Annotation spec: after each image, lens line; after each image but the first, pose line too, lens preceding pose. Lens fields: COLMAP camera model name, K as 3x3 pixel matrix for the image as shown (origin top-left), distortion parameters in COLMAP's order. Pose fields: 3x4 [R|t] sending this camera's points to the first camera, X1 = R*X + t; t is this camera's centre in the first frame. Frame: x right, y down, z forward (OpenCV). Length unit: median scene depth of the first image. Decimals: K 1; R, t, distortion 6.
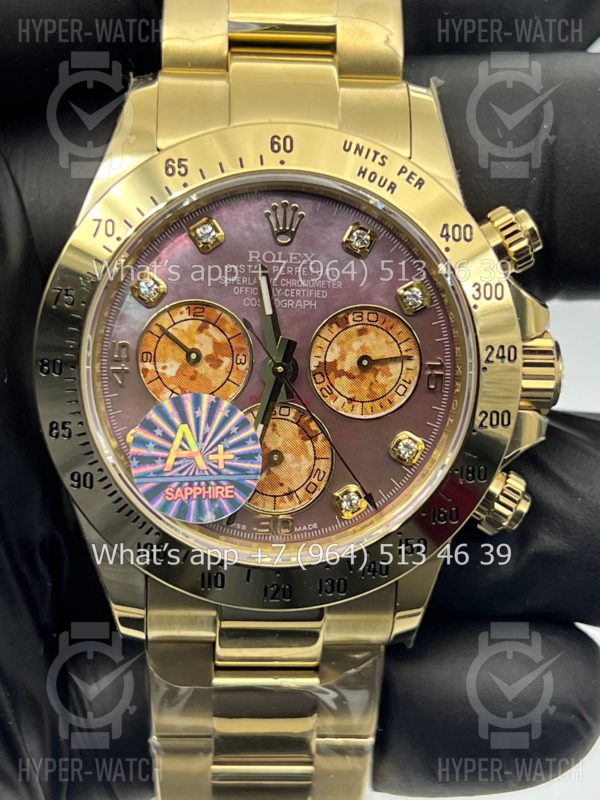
lens RADIAL K [[1875.1, 0, 292.5], [0, 1875.1, 403.5], [0, 0, 1]] dist [0.156820, 0.000000]
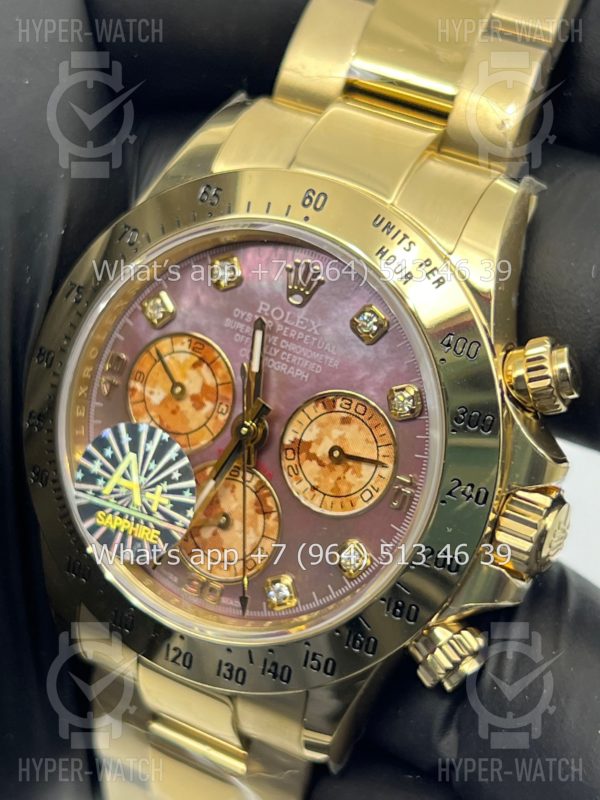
lens RADIAL K [[1875.1, 0, 301.4], [0, 1875.1, 403.3], [0, 0, 1]] dist [0.156820, 0.000000]
pose [[0.852947, 0.301742, -0.425950, 0.406101], [-0.309009, 0.949532, 0.053870, -0.089212], [0.420708, 0.085675, 0.903141, 0.167793]]
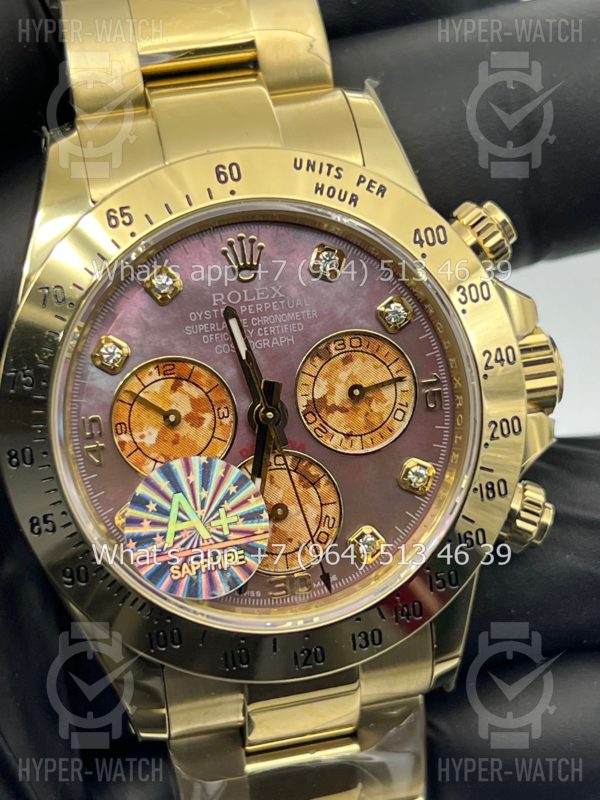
lens RADIAL K [[1875.1, 0, 286.6], [0, 1875.1, 406.0], [0, 0, 1]] dist [0.156820, 0.000000]
pose [[0.980253, -0.176464, 0.089242, -0.078214], [0.179548, 0.983358, -0.027735, 0.004053], [-0.082862, 0.043211, 0.995624, 0.089129]]
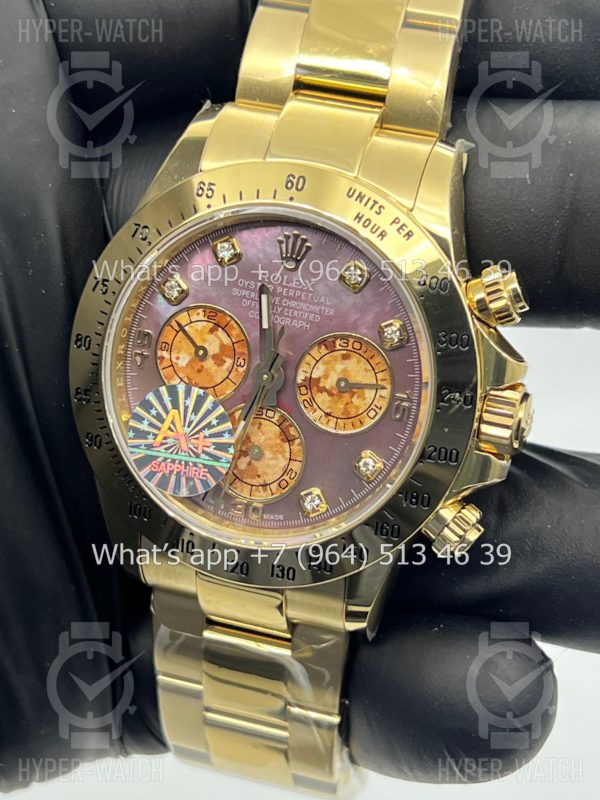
lens RADIAL K [[1875.1, 0, 302.2], [0, 1875.1, 400.4], [0, 0, 1]] dist [0.156820, 0.000000]
pose [[0.933642, 0.178215, -0.310729, 0.368706], [-0.166863, 0.983967, 0.062972, -0.079304], [0.316970, -0.006944, 0.948410, -0.076468]]
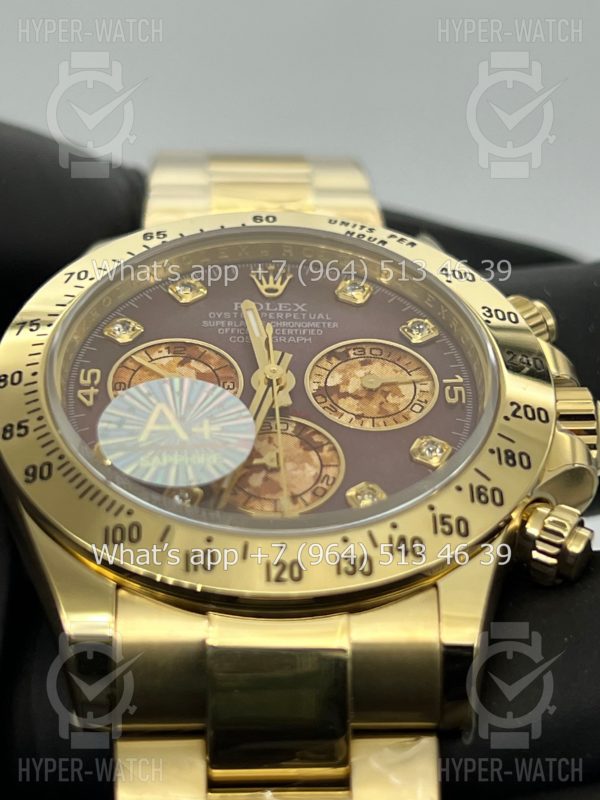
lens RADIAL K [[1875.1, 0, 302.0], [0, 1875.1, 397.8], [0, 0, 1]] dist [0.156820, 0.000000]
pose [[0.997989, -0.058067, 0.025410, -0.016015], [0.056334, 0.628881, -0.775458, 0.656605], [0.029049, 0.775330, 0.630888, 0.457606]]
